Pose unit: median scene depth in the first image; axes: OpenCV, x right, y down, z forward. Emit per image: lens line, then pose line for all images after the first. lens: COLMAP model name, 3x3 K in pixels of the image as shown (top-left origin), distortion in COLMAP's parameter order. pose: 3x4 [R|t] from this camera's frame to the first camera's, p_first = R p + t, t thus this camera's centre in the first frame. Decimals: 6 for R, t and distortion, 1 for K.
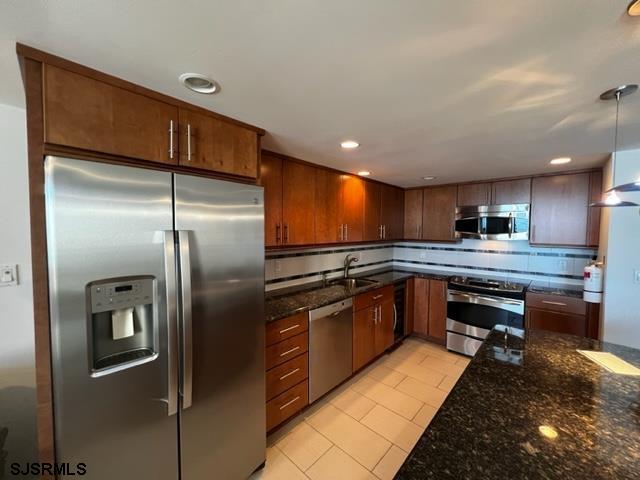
lens RADIAL K [[256.6, 0, 318.3], [0, 256.6, 238.3], [0, 0, 1]] dist [-0.003735, 0.001388]
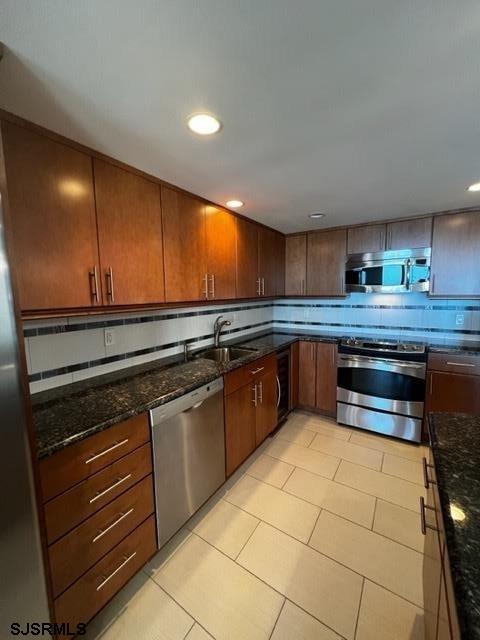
lens RADIAL K [[256.6, 0, 240.7], [0, 256.6, 316.1], [0, 0, 1]] dist [-0.003735, 0.001388]
pose [[0.984760, -0.038049, 0.169704, 0.058255], [0.028070, 0.997754, 0.060823, 0.018821], [-0.171637, -0.055132, 0.983616, 0.258993]]
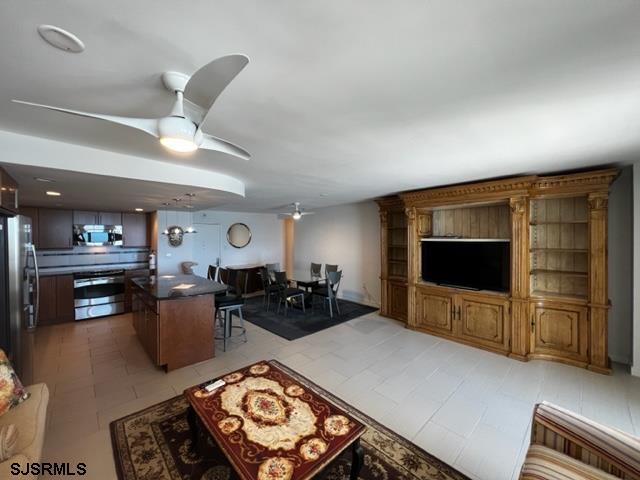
lens RADIAL K [[256.6, 0, 319.7], [0, 256.6, 239.0], [0, 0, 1]] dist [-0.003735, 0.001388]
pose [[0.058251, -0.014843, 0.998192, -0.975217], [0.038417, 0.999182, 0.012616, -0.005198], [-0.997562, 0.037612, 0.058774, -0.569967]]
